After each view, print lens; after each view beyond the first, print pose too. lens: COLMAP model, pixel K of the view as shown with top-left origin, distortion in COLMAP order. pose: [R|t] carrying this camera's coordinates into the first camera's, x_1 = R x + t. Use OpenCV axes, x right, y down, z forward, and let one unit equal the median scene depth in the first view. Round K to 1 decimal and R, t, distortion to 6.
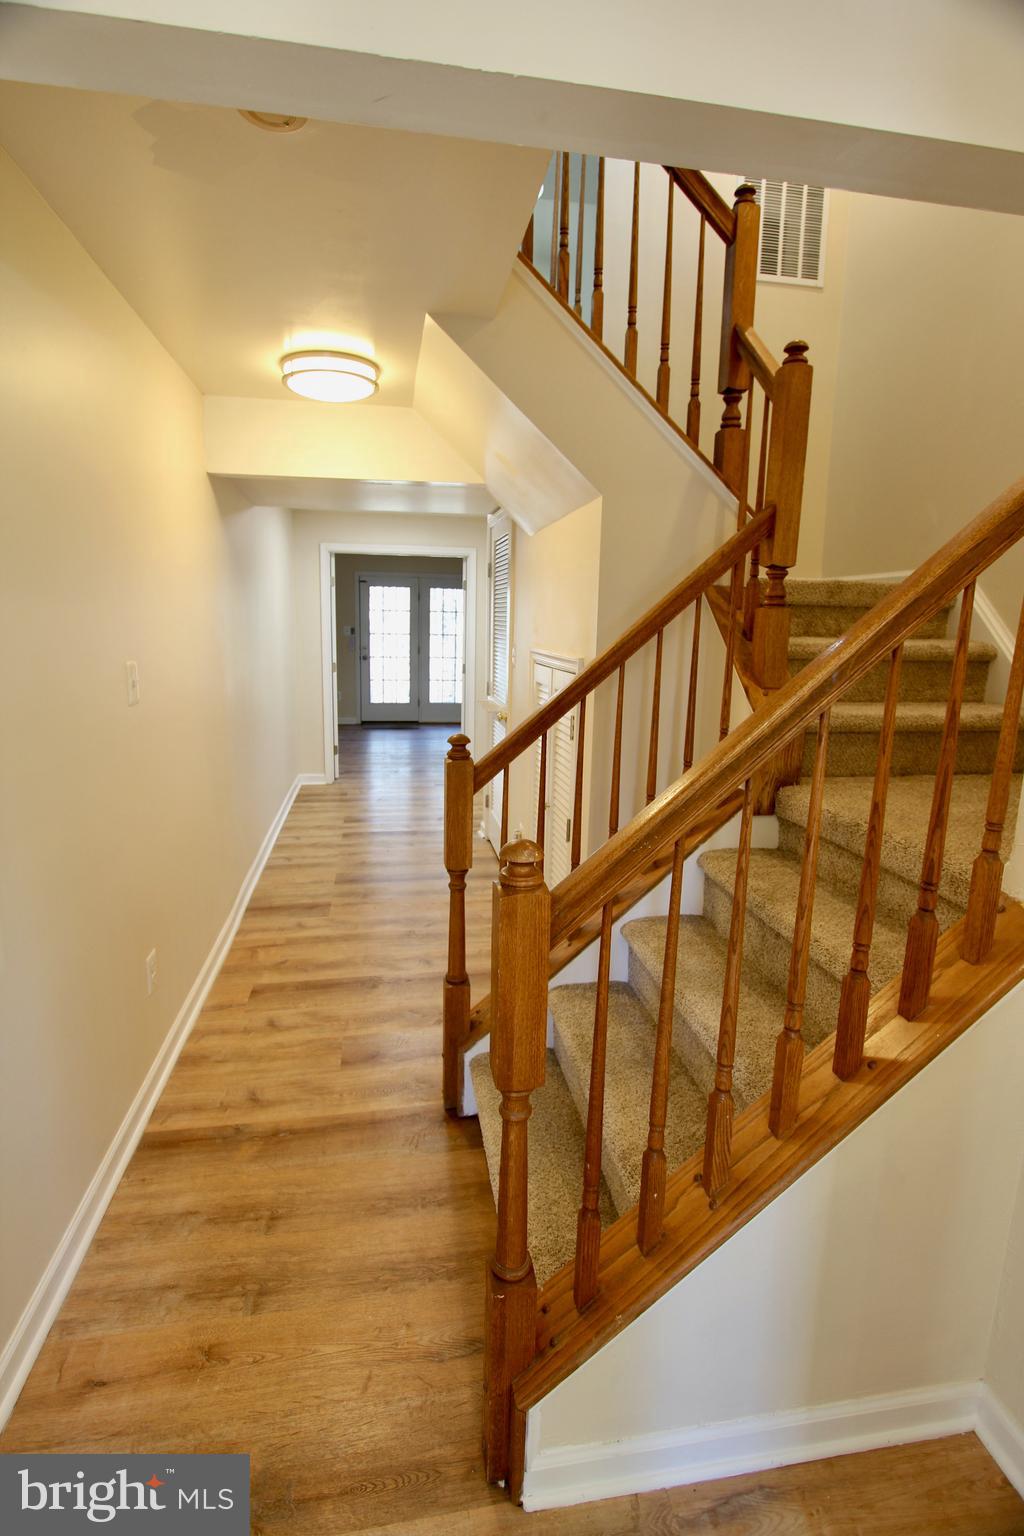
lens RADIAL K [[780.5, 0, 509.6], [0, 780.5, 772.5], [0, 0, 1]] dist [-0.011880, -0.000678]
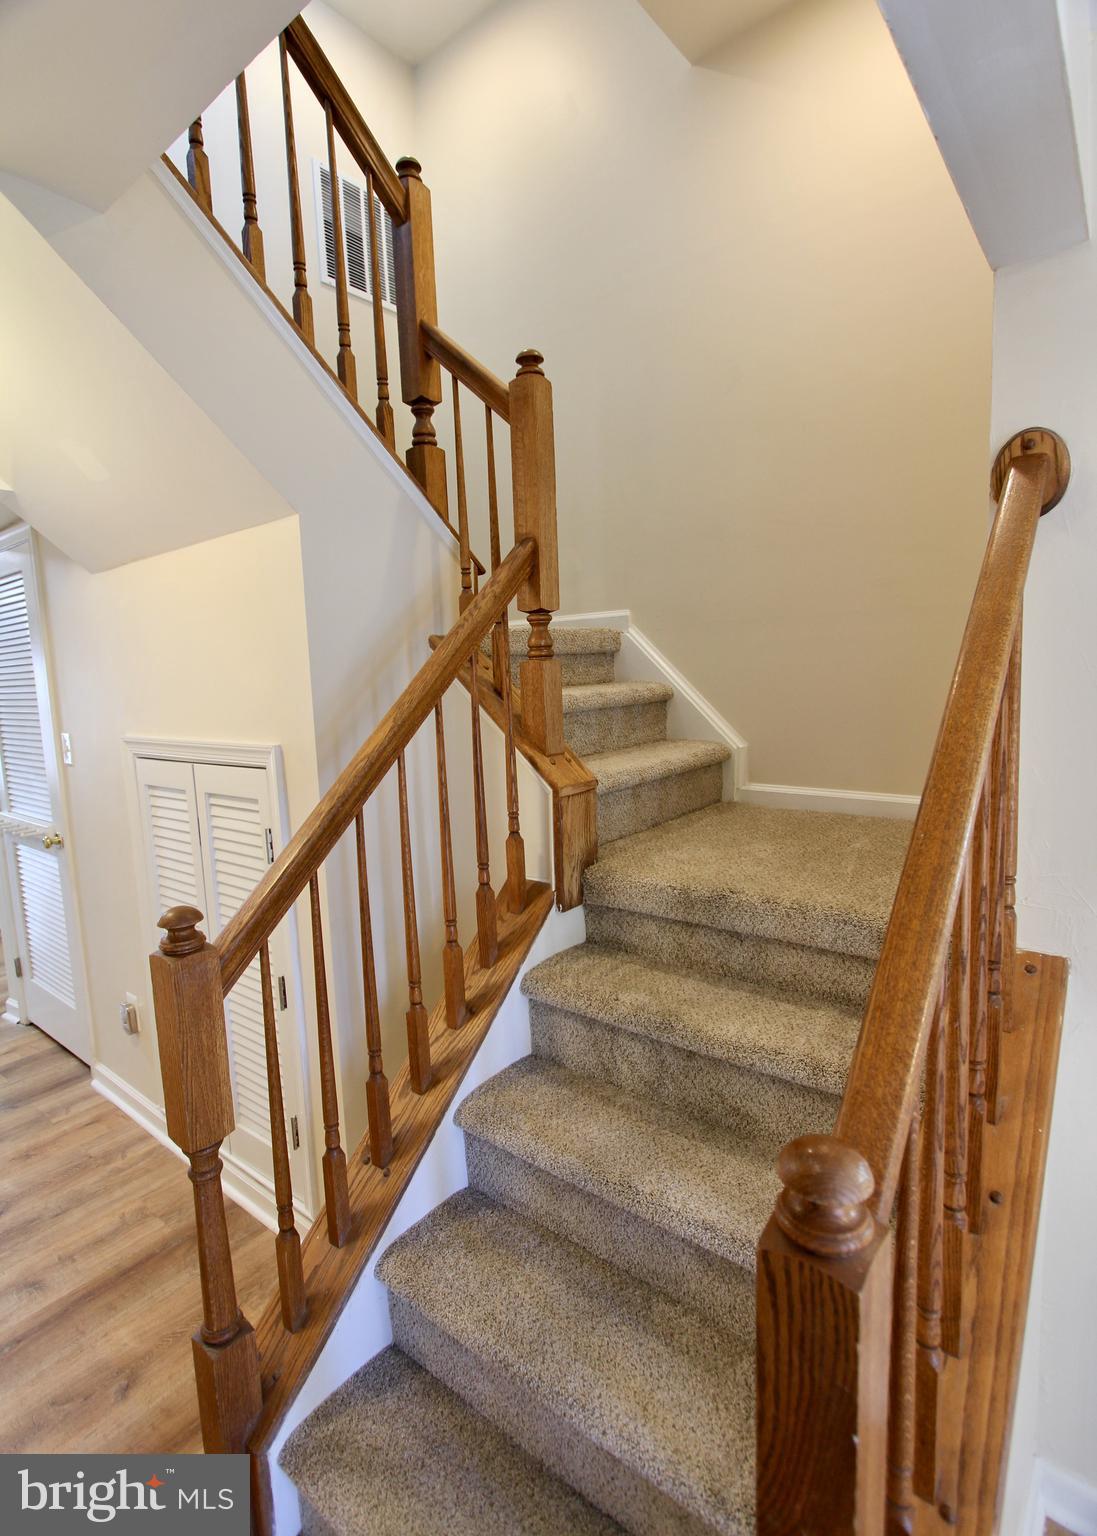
lens RADIAL K [[769.5, 0, 553.5], [0, 769.5, 761.1], [0, 0, 1]] dist [-0.013864, 0.002206]
pose [[0.736294, -0.134955, 0.663068, -0.211400], [0.187163, 0.982297, -0.007905, -0.095472], [-0.650263, 0.129923, 0.748518, 0.386714]]
